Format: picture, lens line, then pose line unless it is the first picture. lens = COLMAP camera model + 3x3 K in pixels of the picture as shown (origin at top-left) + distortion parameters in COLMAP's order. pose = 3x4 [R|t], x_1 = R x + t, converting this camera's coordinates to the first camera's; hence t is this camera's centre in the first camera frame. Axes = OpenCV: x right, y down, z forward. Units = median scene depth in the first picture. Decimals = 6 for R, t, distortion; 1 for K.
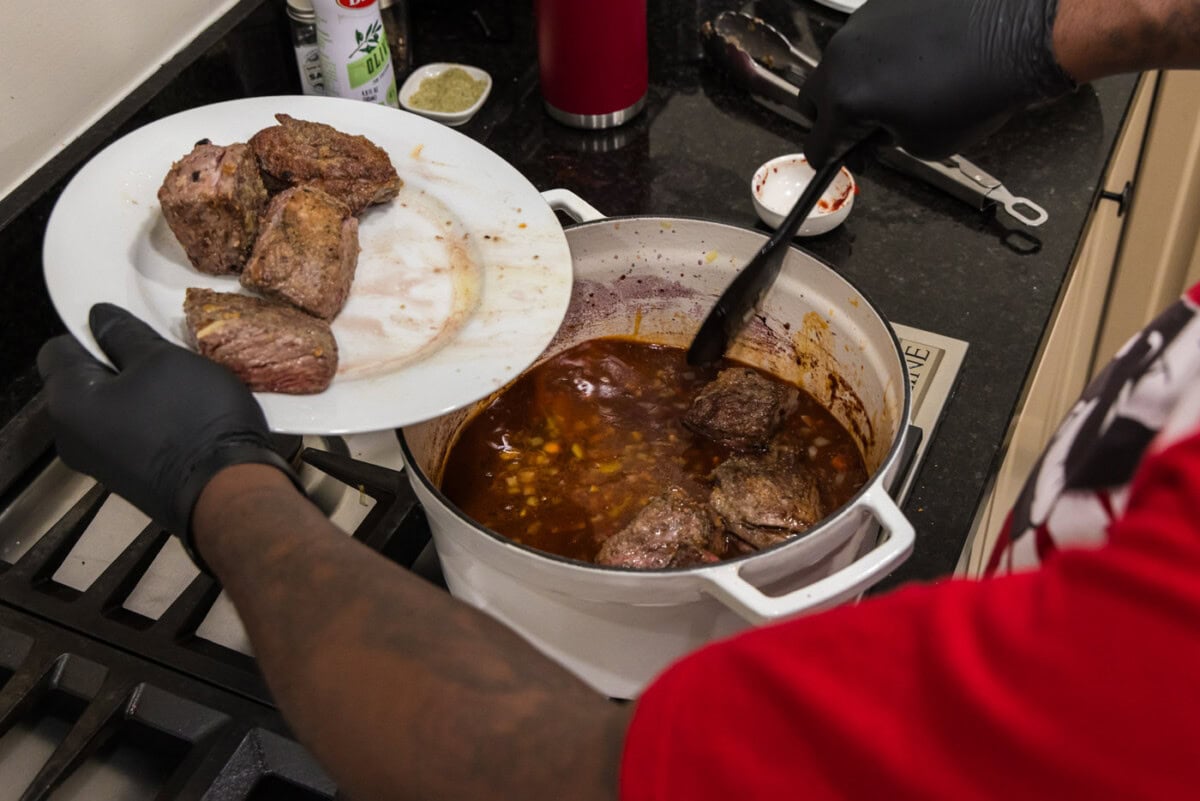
lens RADIAL K [[1410.2, 0, 635.4], [0, 1410.2, 398.6], [0, 0, 1]] dist [-0.002477, -0.010904]
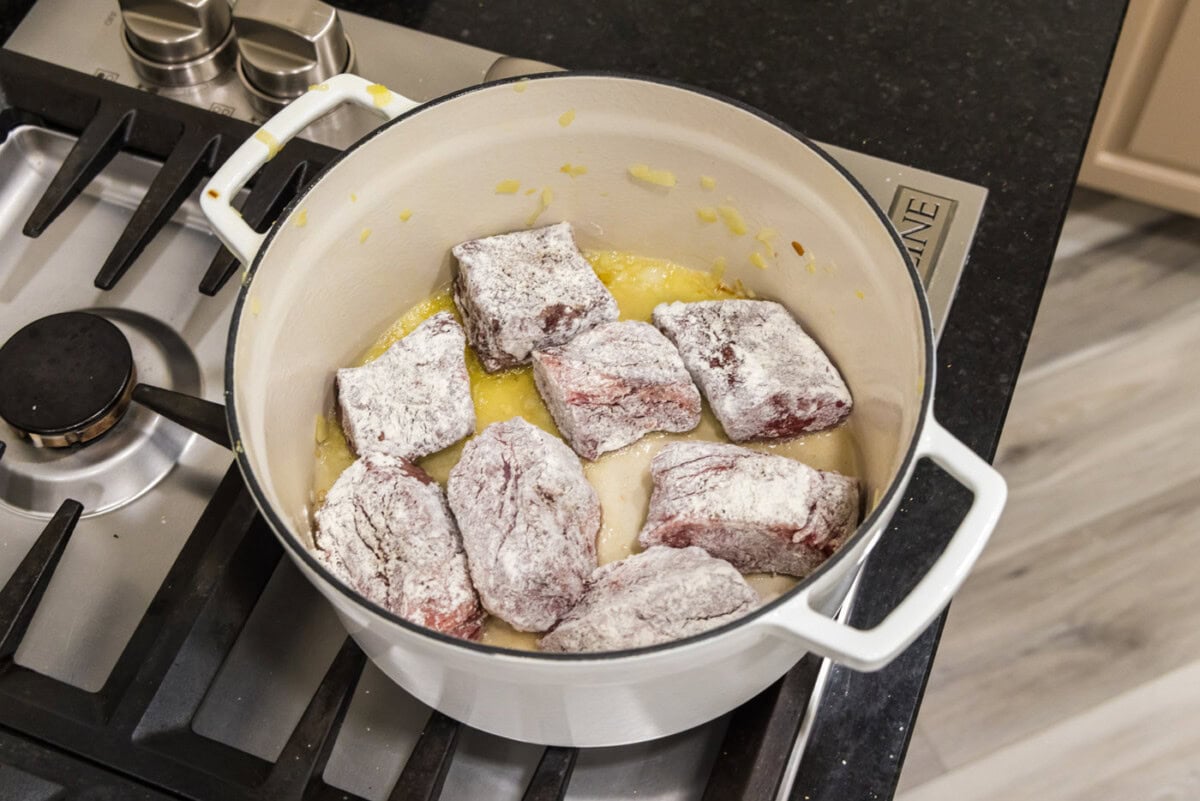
lens RADIAL K [[1438.1, 0, 600.0], [0, 1438.1, 400.5], [0, 0, 1]] dist [0.010171, 0.017088]
pose [[0.998801, -0.044542, 0.020333, 0.001918], [0.038236, 0.968936, 0.244338, -0.119429], [-0.030585, -0.243267, 0.969477, 0.196248]]
